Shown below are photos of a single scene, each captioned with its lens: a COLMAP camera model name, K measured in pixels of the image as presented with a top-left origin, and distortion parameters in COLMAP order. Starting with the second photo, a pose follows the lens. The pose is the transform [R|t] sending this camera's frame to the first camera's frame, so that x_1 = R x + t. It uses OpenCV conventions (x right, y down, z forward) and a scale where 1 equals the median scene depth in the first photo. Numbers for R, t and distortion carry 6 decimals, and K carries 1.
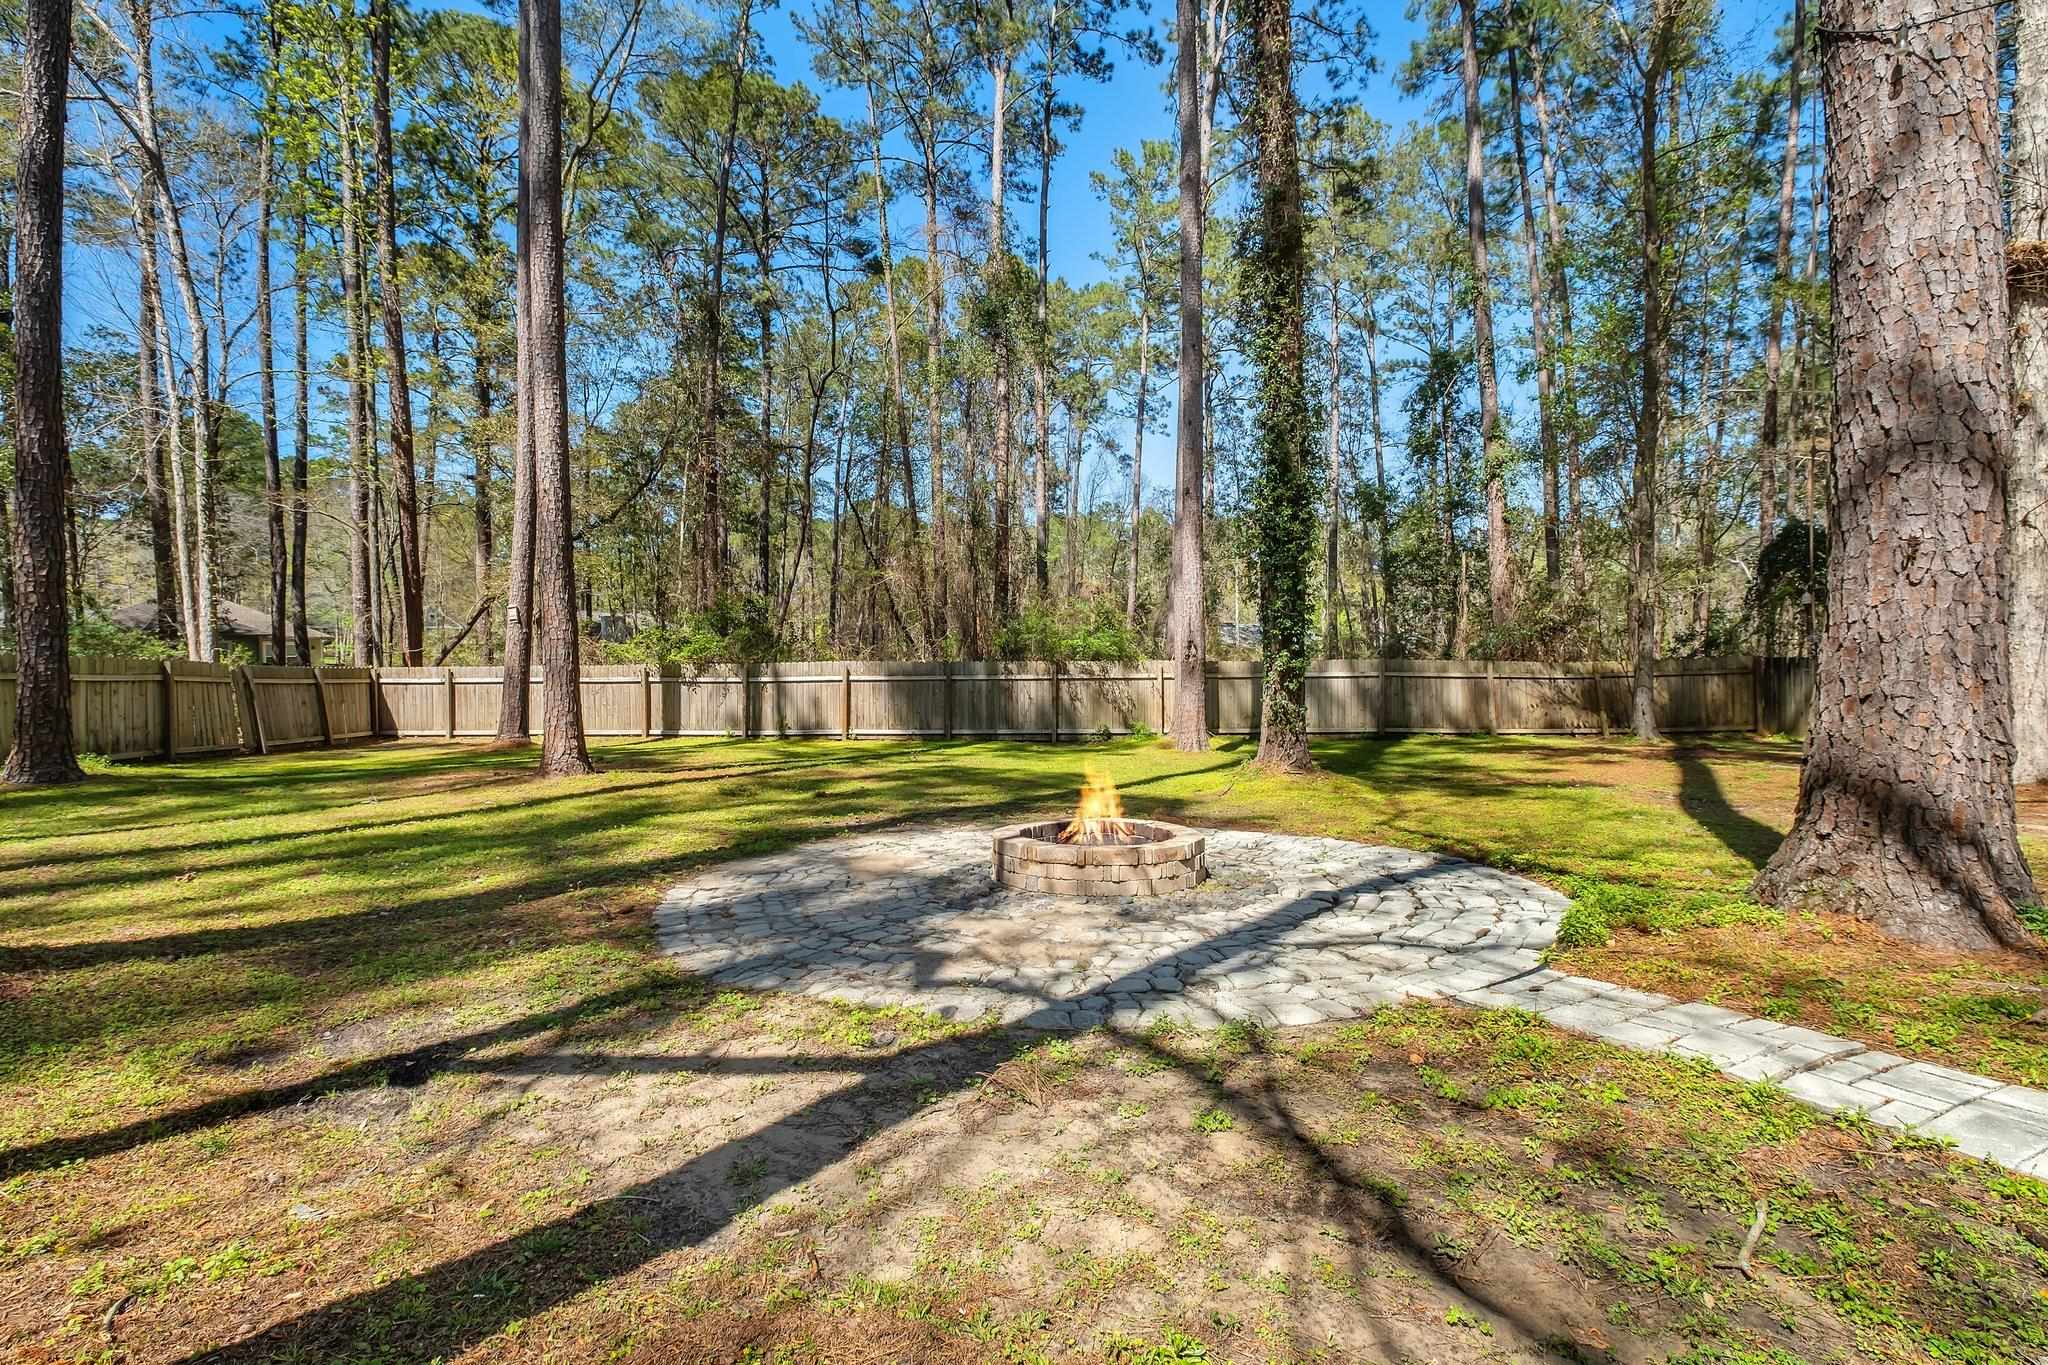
lens RADIAL K [[896.1, 0, 1023.6], [0, 896.1, 676.7], [0, 0, 1]] dist [-0.004280, -0.000750]
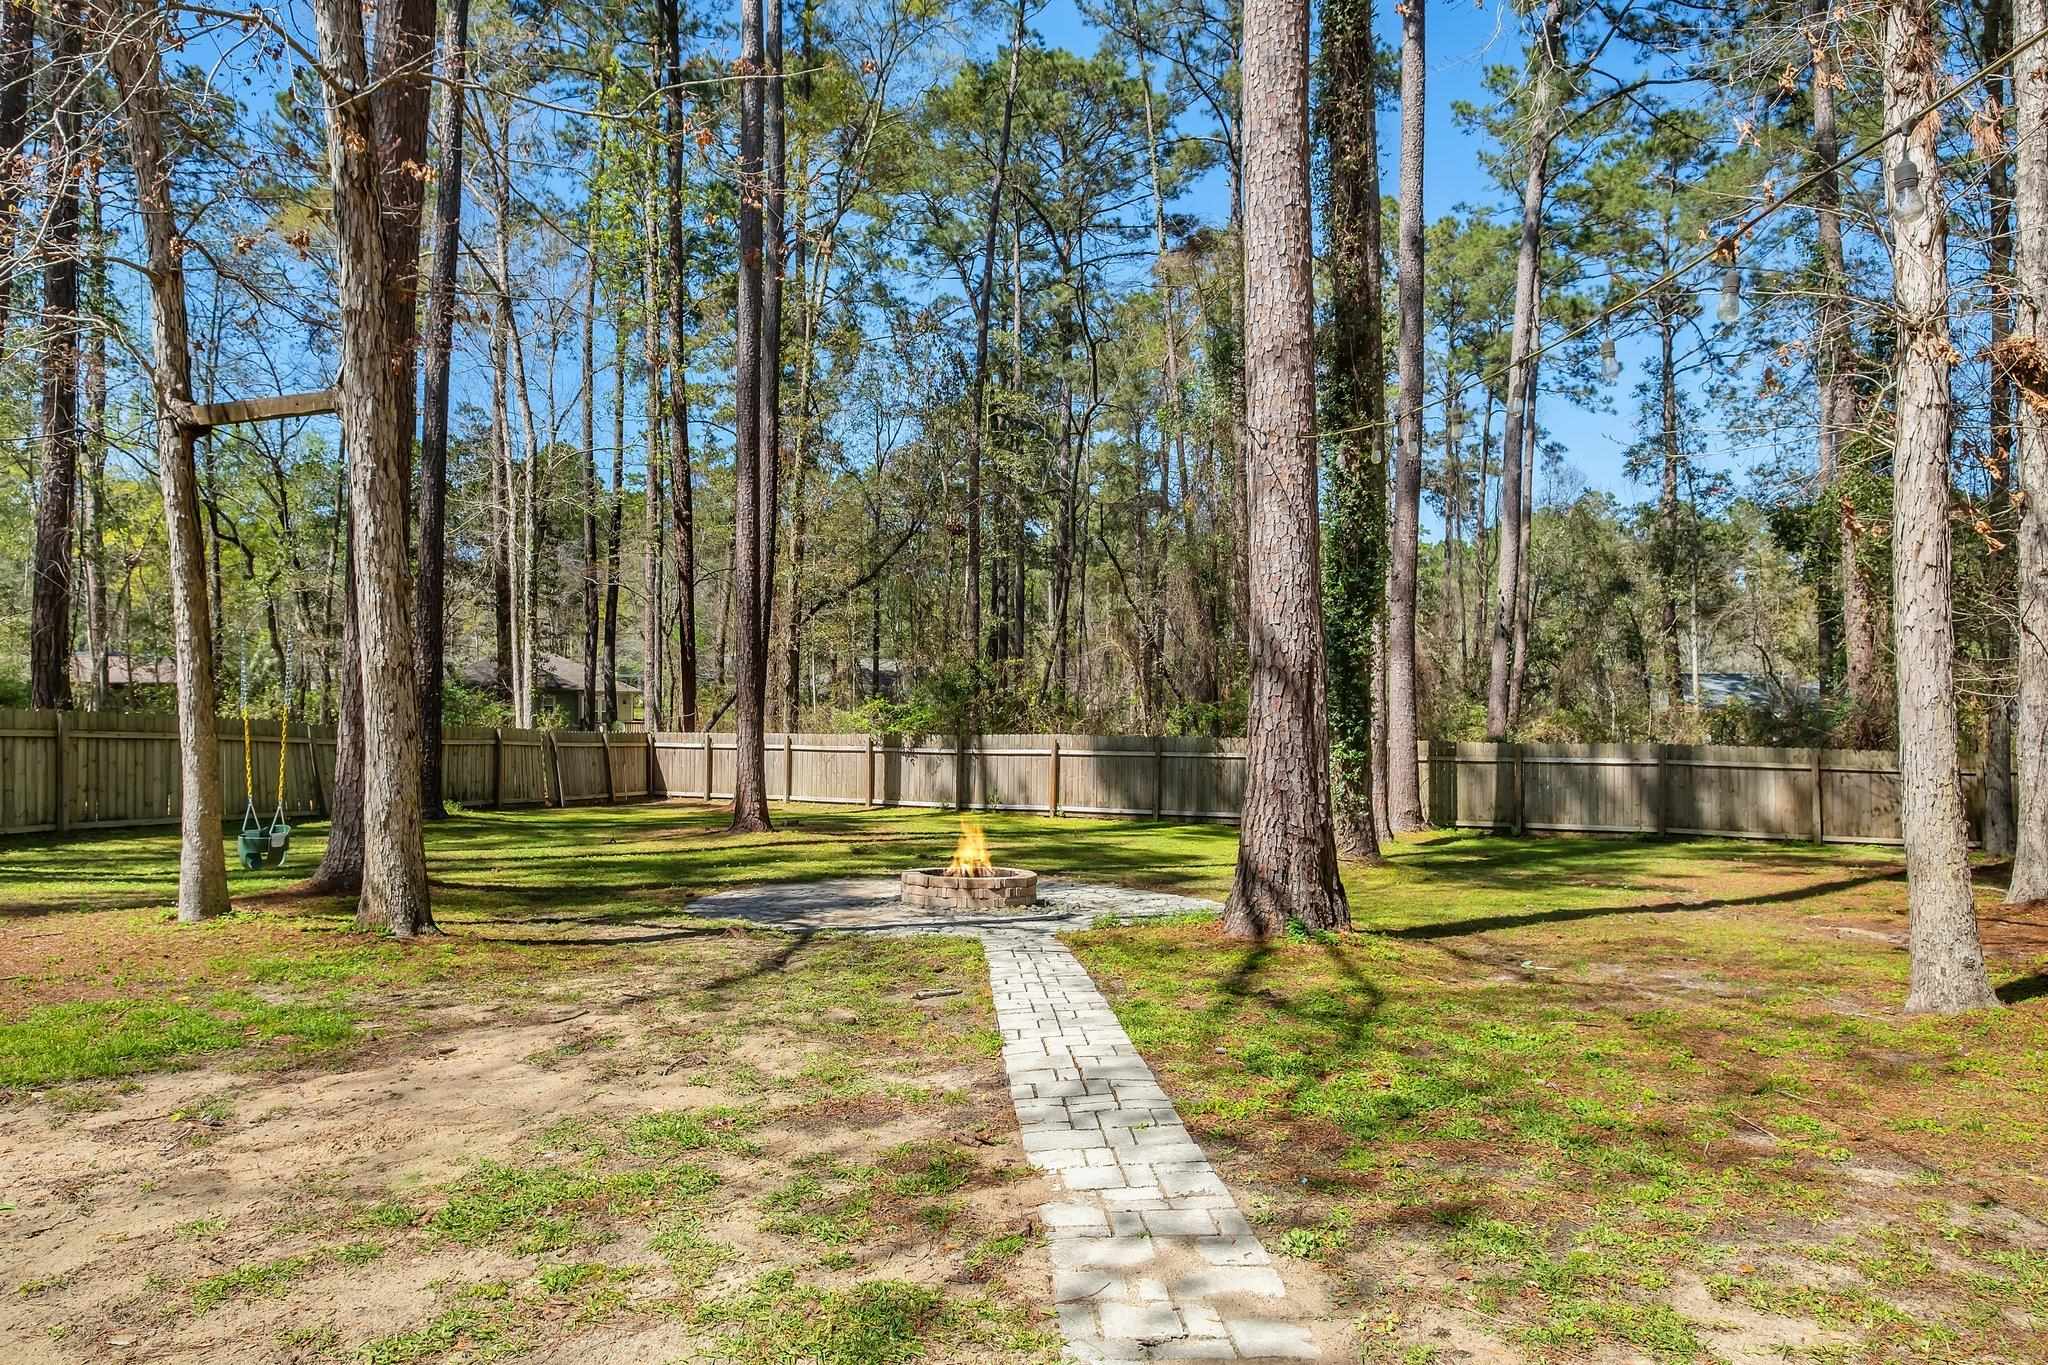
lens RADIAL K [[1236.7, 0, 1021.6], [0, 1236.7, 687.0], [0, 0, 1]] dist [-0.001509, 0.001100]
pose [[0.932357, 0.003582, -0.361522, 0.245237], [-0.018804, 0.999078, -0.038595, -0.016312], [0.361050, 0.042783, 0.931564, -0.247772]]
